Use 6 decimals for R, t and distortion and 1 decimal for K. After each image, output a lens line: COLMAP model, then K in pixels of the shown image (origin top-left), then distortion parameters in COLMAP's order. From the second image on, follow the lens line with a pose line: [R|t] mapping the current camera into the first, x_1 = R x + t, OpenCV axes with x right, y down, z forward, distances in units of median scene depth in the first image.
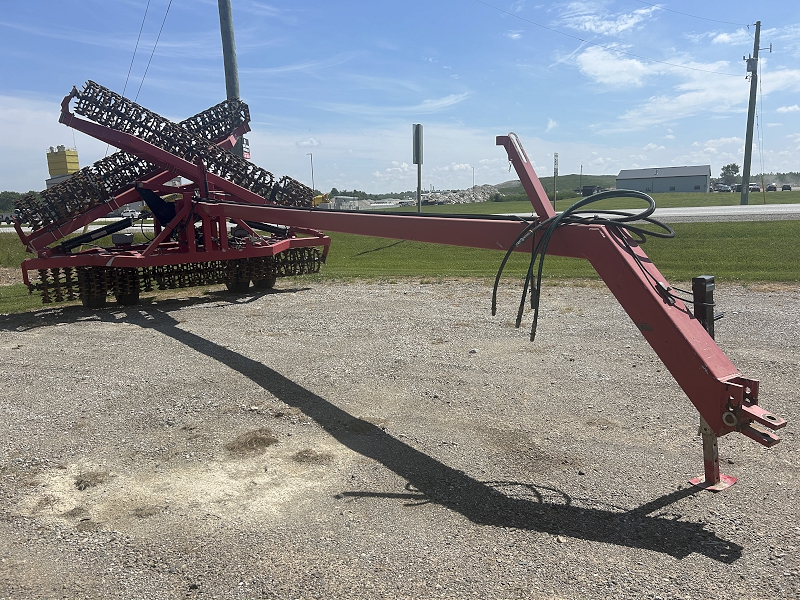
lens RADIAL K [[605.3, 0, 394.4], [0, 605.3, 289.8], [0, 0, 1]] dist [0.054144, -0.067943]
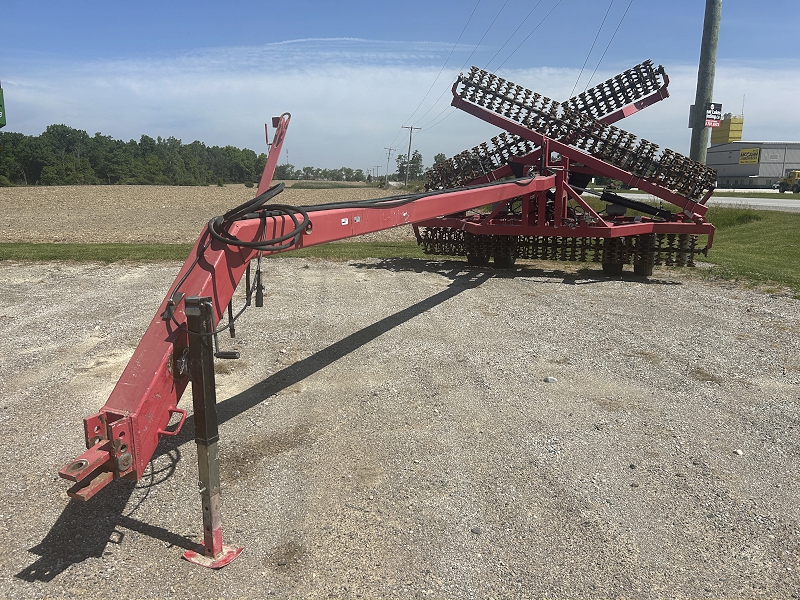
lens RADIAL K [[605.3, 0, 394.4], [0, 605.3, 289.8], [0, 0, 1]] dist [0.054144, -0.067943]
pose [[0.541993, 0.187443, -0.819212, 0.404301], [-0.146395, 0.980962, 0.127598, -0.052264], [0.827534, 0.050771, 0.559115, 0.240284]]
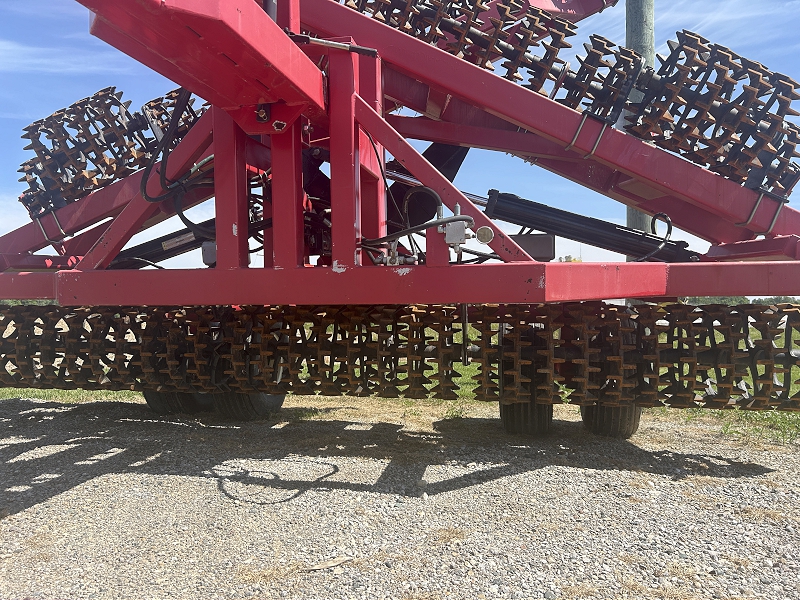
lens RADIAL K [[605.3, 0, 394.4], [0, 605.3, 289.8], [0, 0, 1]] dist [0.054144, -0.067943]
pose [[0.703530, 0.011695, -0.710570, -0.082844], [-0.136566, 0.983454, -0.119027, -0.028605], [0.697421, 0.180779, 0.693486, 0.844748]]
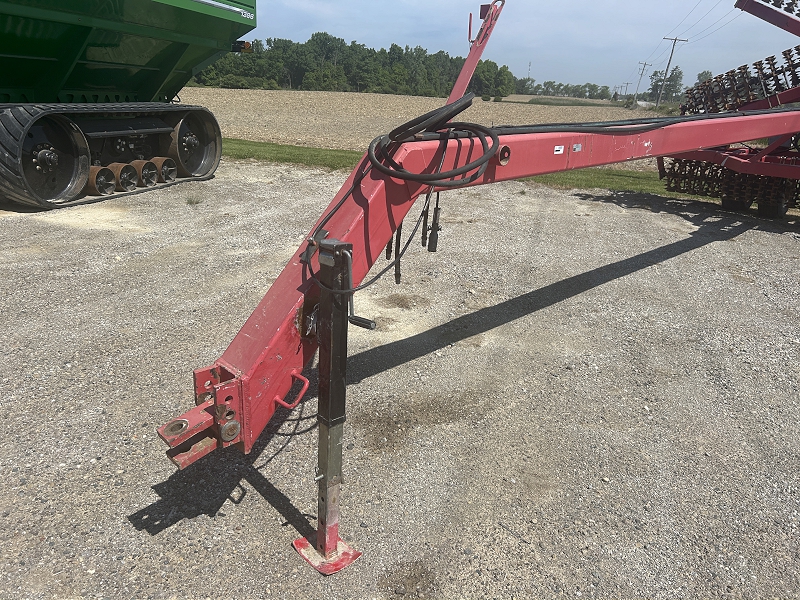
lens RADIAL K [[605.3, 0, 394.4], [0, 605.3, 289.8], [0, 0, 1]] dist [0.054144, -0.067943]
pose [[0.196754, 0.352146, -0.915031, 0.340049], [-0.197727, 0.928350, 0.314756, -0.055504], [0.960308, 0.118997, 0.252286, 0.285256]]
